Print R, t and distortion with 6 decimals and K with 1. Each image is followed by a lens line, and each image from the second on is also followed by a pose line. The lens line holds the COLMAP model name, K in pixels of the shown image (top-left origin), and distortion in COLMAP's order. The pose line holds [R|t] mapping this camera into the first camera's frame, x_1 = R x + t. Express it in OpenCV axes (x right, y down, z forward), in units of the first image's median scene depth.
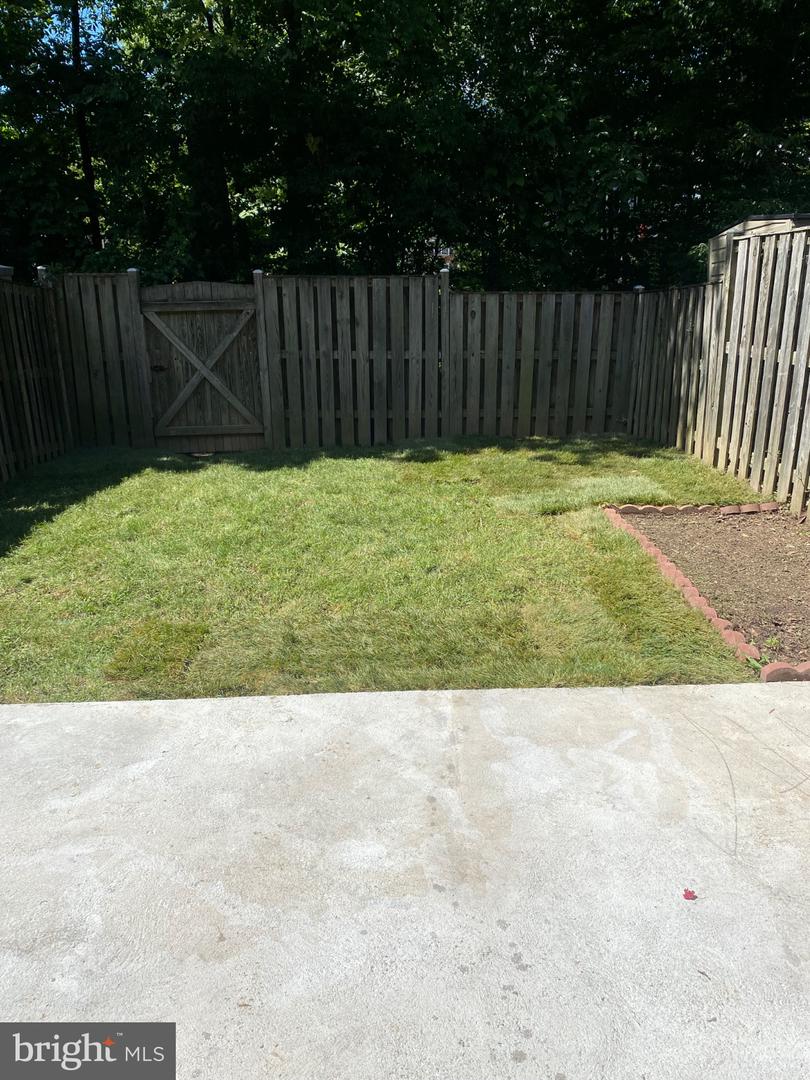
lens RADIAL K [[821.3, 0, 404.1], [0, 821.3, 505.8], [0, 0, 1]] dist [0.097291, -0.210994]
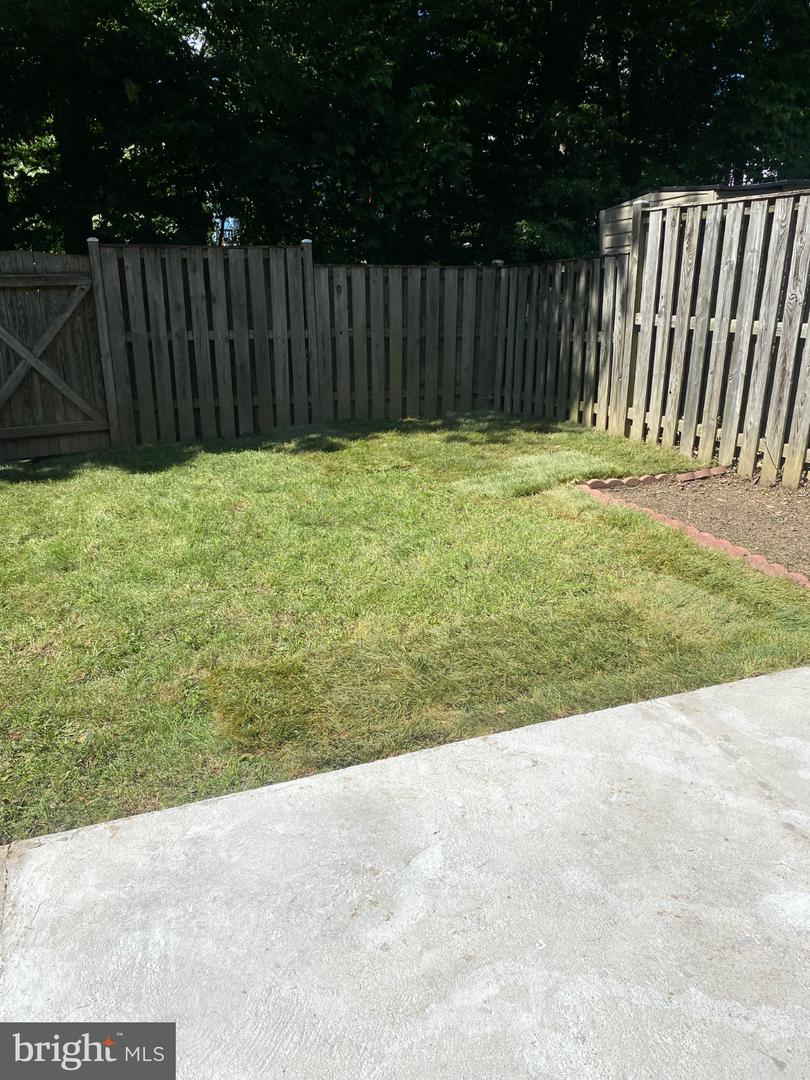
lens RADIAL K [[826.5, 0, 424.9], [0, 826.5, 533.2], [0, 0, 1]] dist [0.038077, -0.094876]
pose [[0.945818, -0.095265, 0.310407, -0.142629], [0.079663, 0.994855, 0.062590, -0.009505], [-0.314773, -0.034471, 0.948541, 0.075624]]
